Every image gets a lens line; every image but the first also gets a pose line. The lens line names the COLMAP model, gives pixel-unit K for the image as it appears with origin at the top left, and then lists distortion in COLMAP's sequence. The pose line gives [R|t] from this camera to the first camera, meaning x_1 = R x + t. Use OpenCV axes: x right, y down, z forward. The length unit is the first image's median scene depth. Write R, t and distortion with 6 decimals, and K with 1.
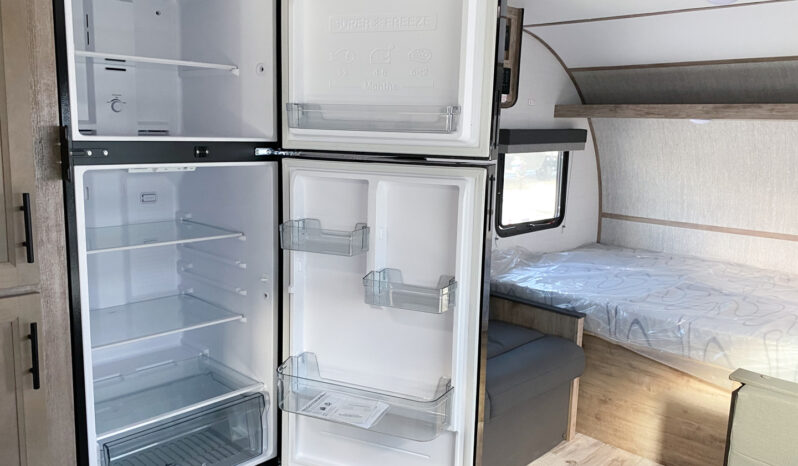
lens RADIAL K [[639.6, 0, 378.6], [0, 639.6, 228.9], [0, 0, 1]] dist [0.003370, -0.008168]
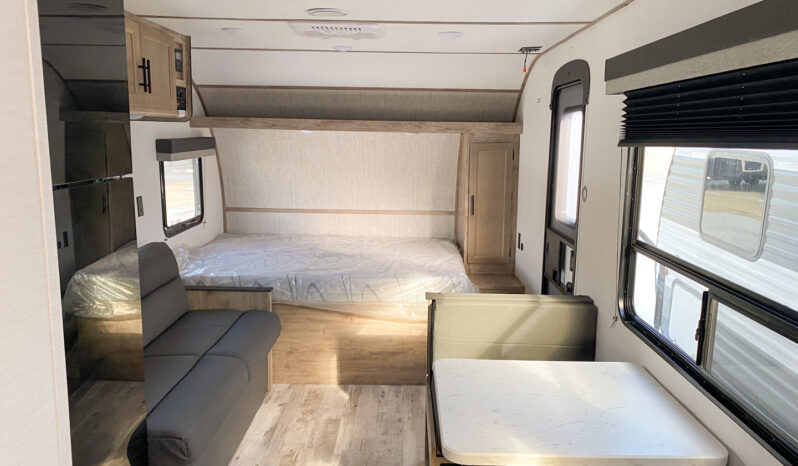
lens RADIAL K [[606.9, 0, 387.8], [0, 606.9, 232.3], [0, 0, 1]] dist [0.104413, -0.155668]
pose [[0.720609, -0.124179, 0.682131, -0.300805], [0.113387, 0.991692, 0.060750, -0.020997], [-0.684007, 0.033567, 0.728702, -0.033203]]
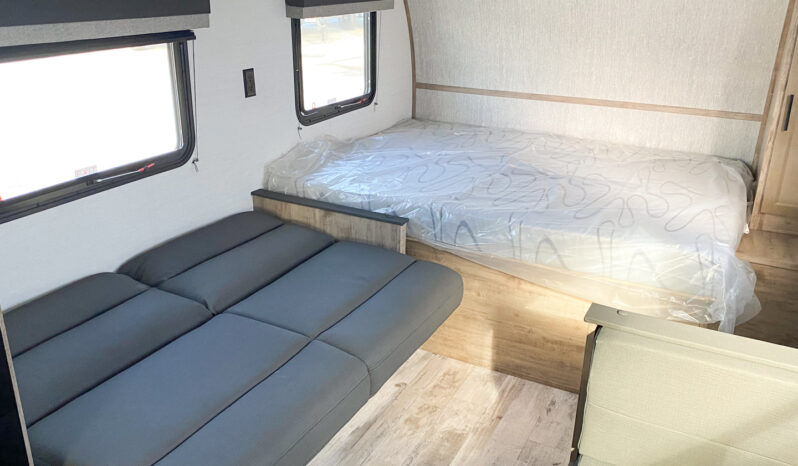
lens RADIAL K [[671.2, 0, 386.6], [0, 671.2, 233.2], [0, 0, 1]] dist [0.137093, -0.243840]
pose [[0.952749, -0.118386, 0.279738, 0.037683], [0.055109, 0.973009, 0.224090, -0.049707], [-0.298717, -0.198085, 0.933558, 0.149367]]
